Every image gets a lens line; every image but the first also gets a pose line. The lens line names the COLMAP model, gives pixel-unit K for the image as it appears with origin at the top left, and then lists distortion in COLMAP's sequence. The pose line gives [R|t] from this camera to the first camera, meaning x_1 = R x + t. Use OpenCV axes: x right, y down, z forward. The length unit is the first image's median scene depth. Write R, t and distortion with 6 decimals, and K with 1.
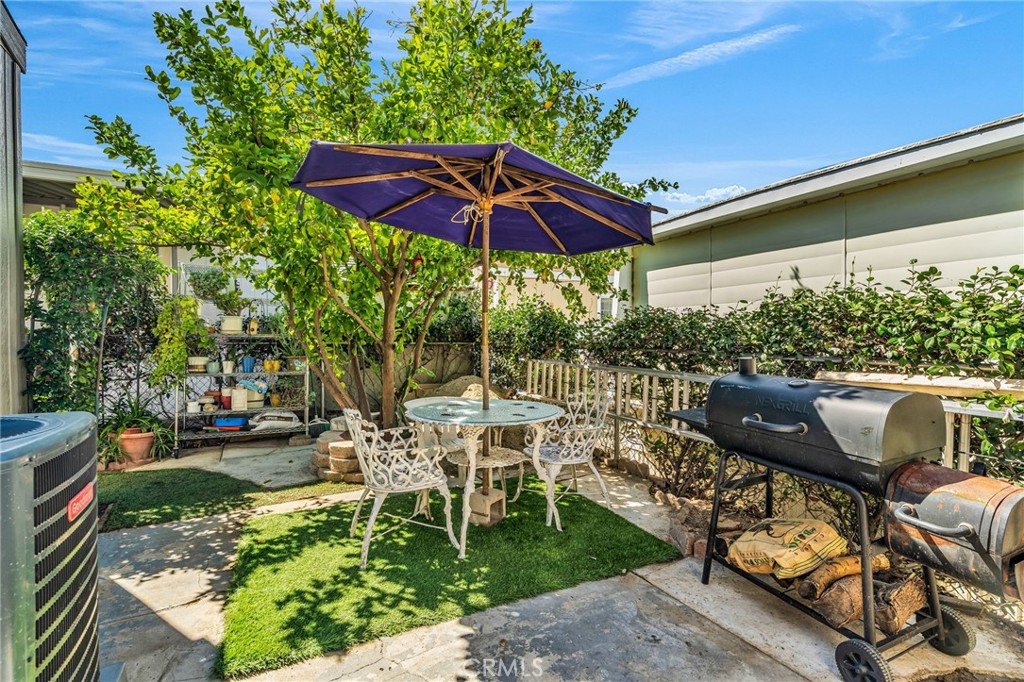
lens RADIAL K [[478.1, 0, 510.7], [0, 478.1, 338.6], [0, 0, 1]] dist [-0.003741, -0.000511]
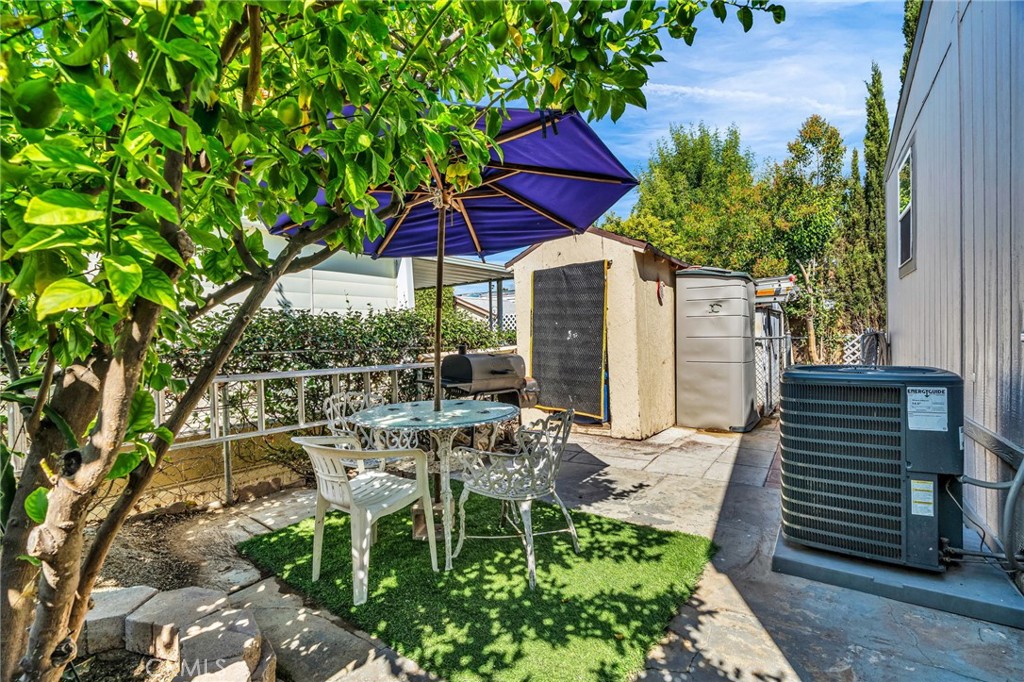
lens RADIAL K [[478.1, 0, 509.1], [0, 478.1, 338.7], [0, 0, 1]] dist [-0.003741, -0.000511]
pose [[-0.471820, 0.006924, 0.881668, -1.179001], [0.021452, 0.999763, 0.003629, 0.005633], [-0.881434, 0.020626, -0.471857, 1.628370]]
